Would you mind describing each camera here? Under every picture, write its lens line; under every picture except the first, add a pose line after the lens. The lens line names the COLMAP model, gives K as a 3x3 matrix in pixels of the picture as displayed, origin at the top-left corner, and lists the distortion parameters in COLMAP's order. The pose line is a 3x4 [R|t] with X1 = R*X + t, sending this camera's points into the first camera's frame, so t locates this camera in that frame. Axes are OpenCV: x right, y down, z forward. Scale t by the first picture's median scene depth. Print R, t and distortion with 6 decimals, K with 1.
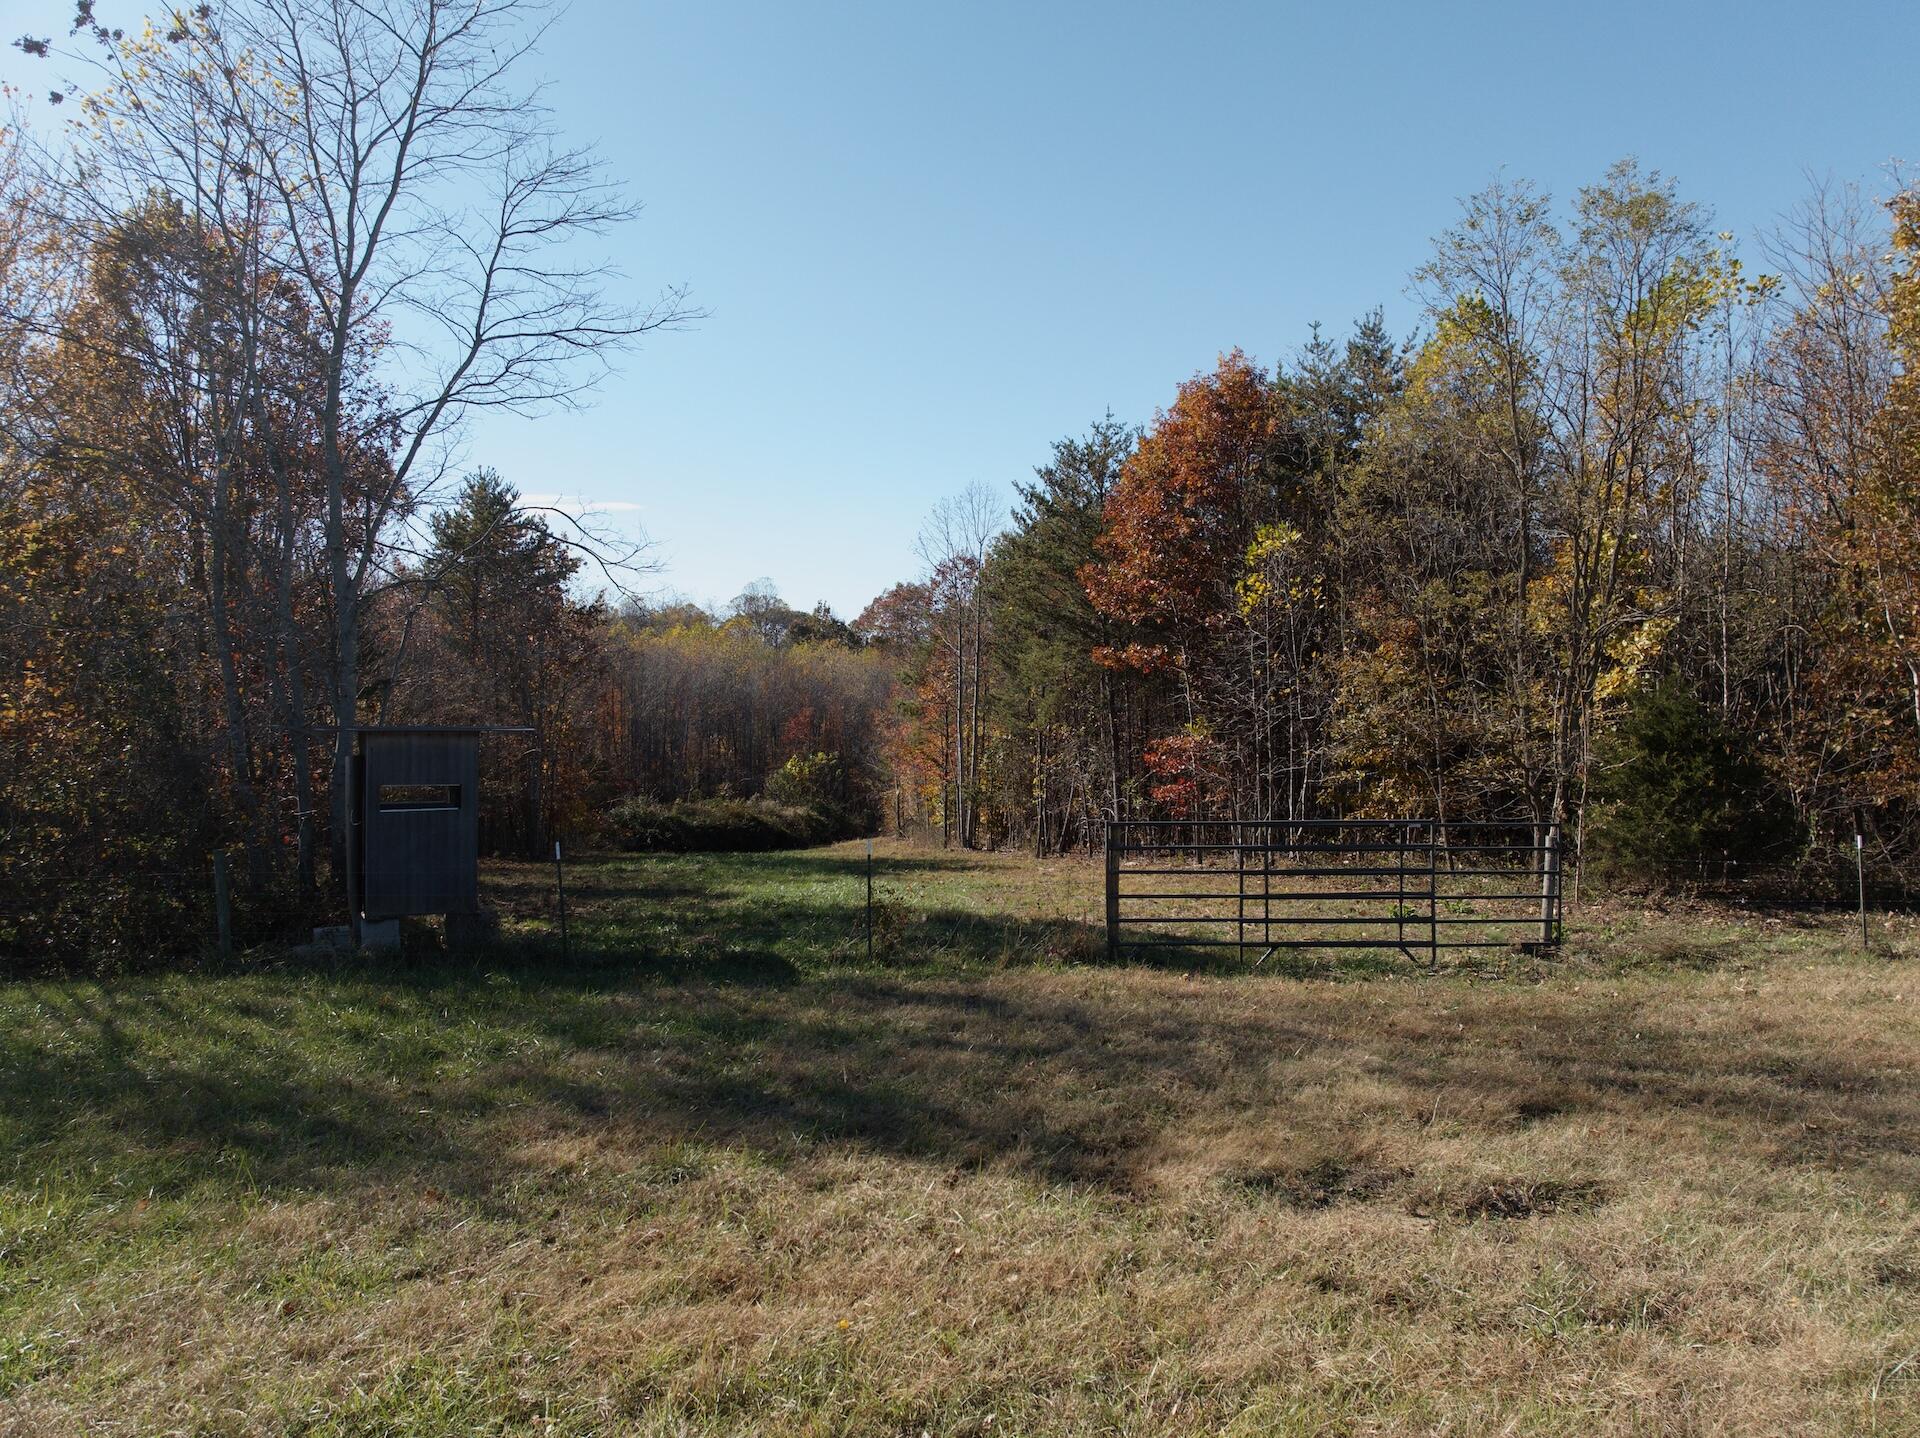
lens RADIAL K [[1343.5, 0, 960.0], [0, 1343.5, 719.0], [0, 0, 1]] dist [0.000922, -0.036232]
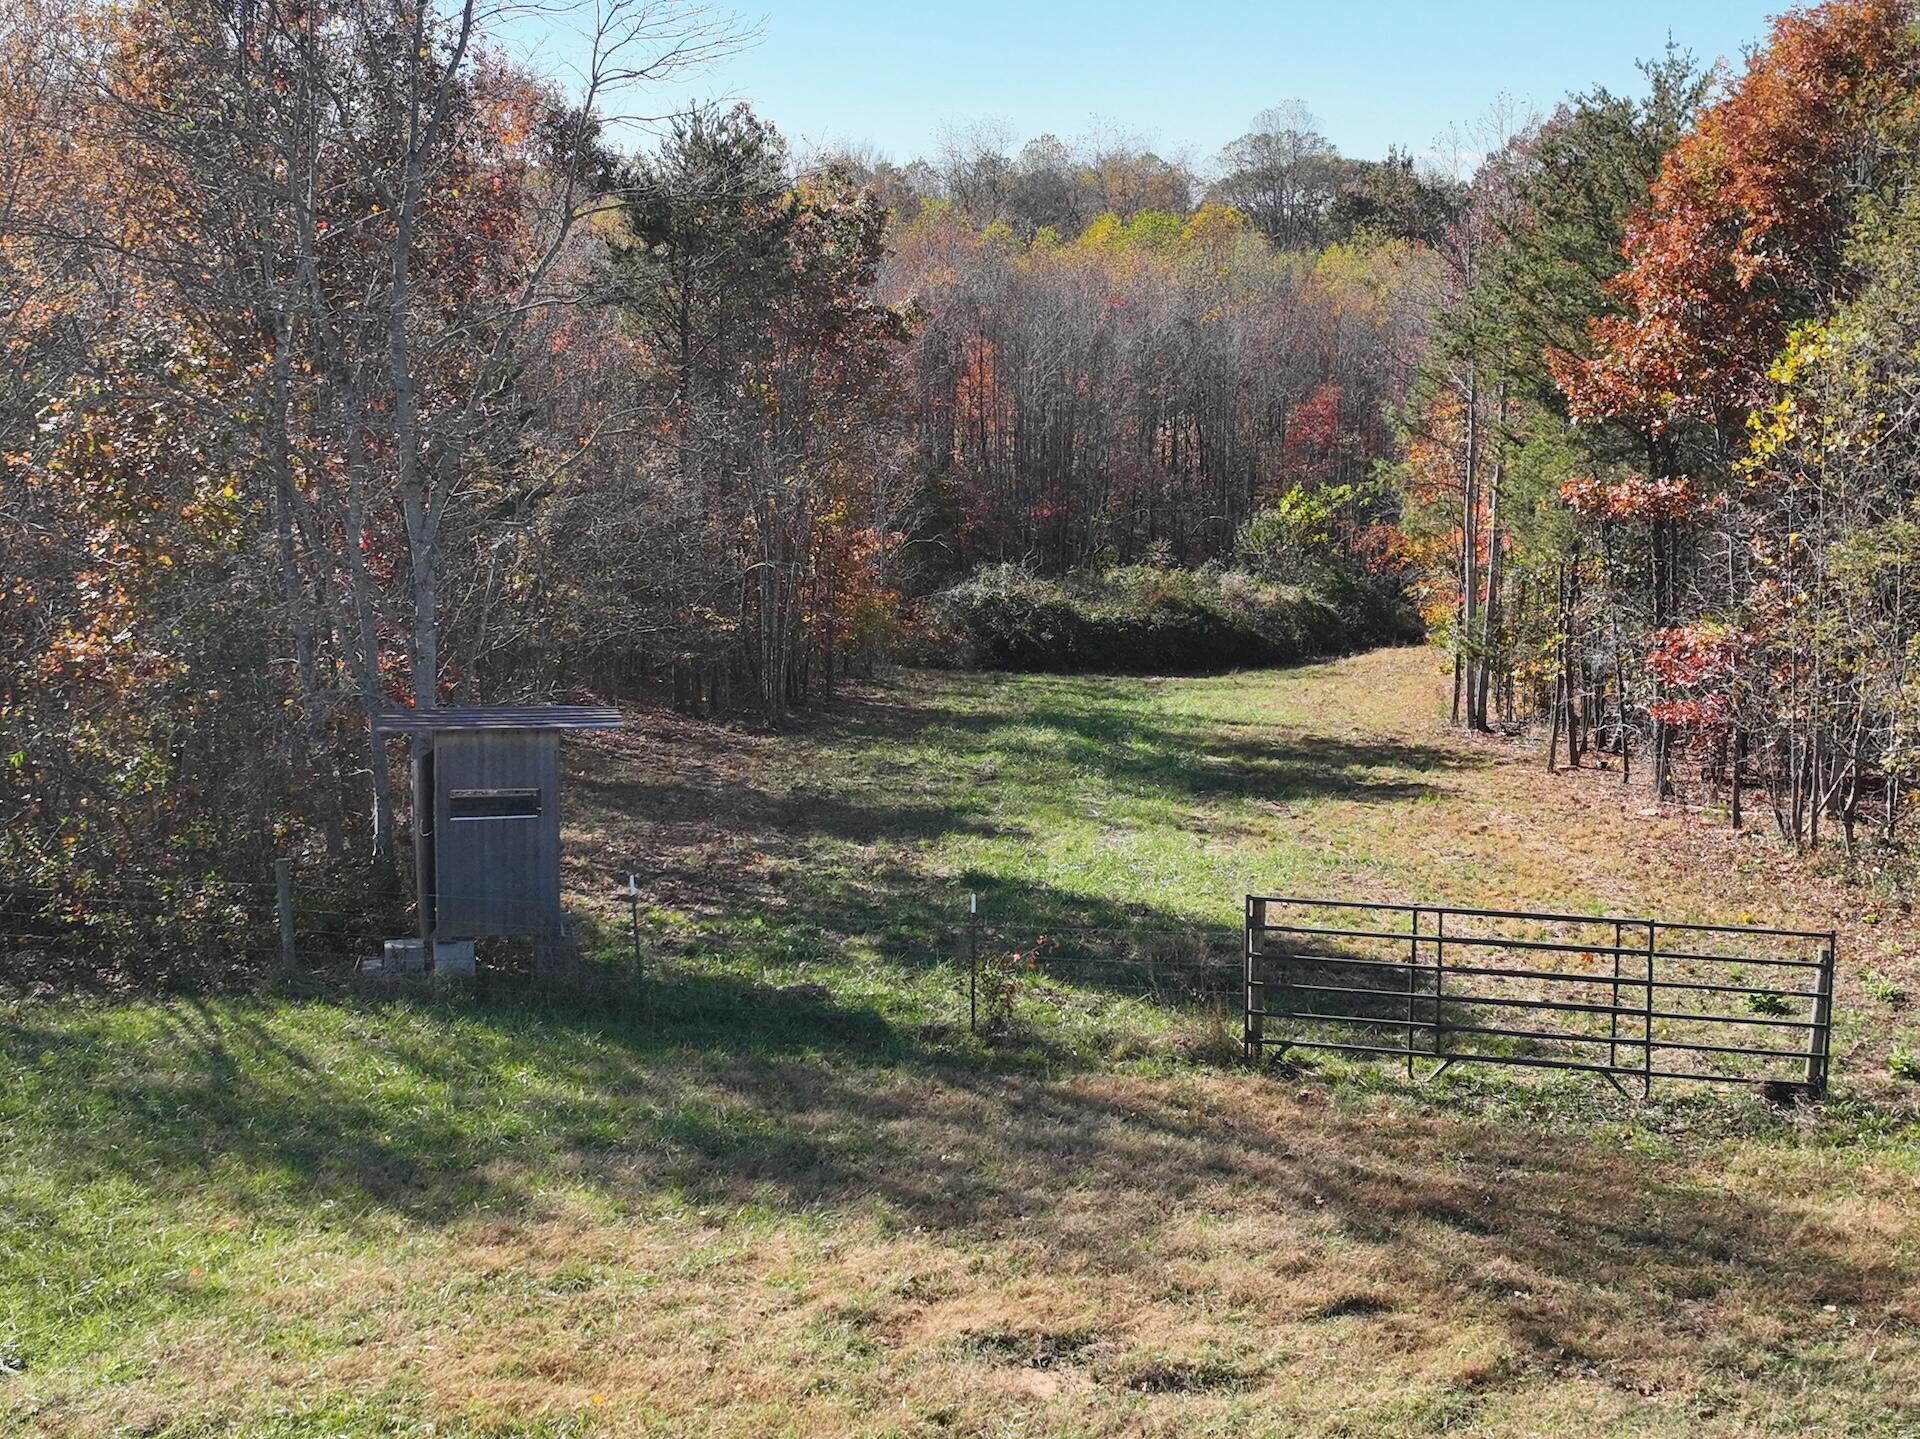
lens RADIAL K [[2522.3, 0, 960.0], [0, 2522.3, 719.5], [0, 0, 1]] dist [0.023657, 0.027492]
pose [[0.964450, 0.045649, -0.260294, 0.749733], [-0.011453, 0.991262, 0.131407, -0.518567], [0.264018, -0.123754, 0.956546, -1.144755]]
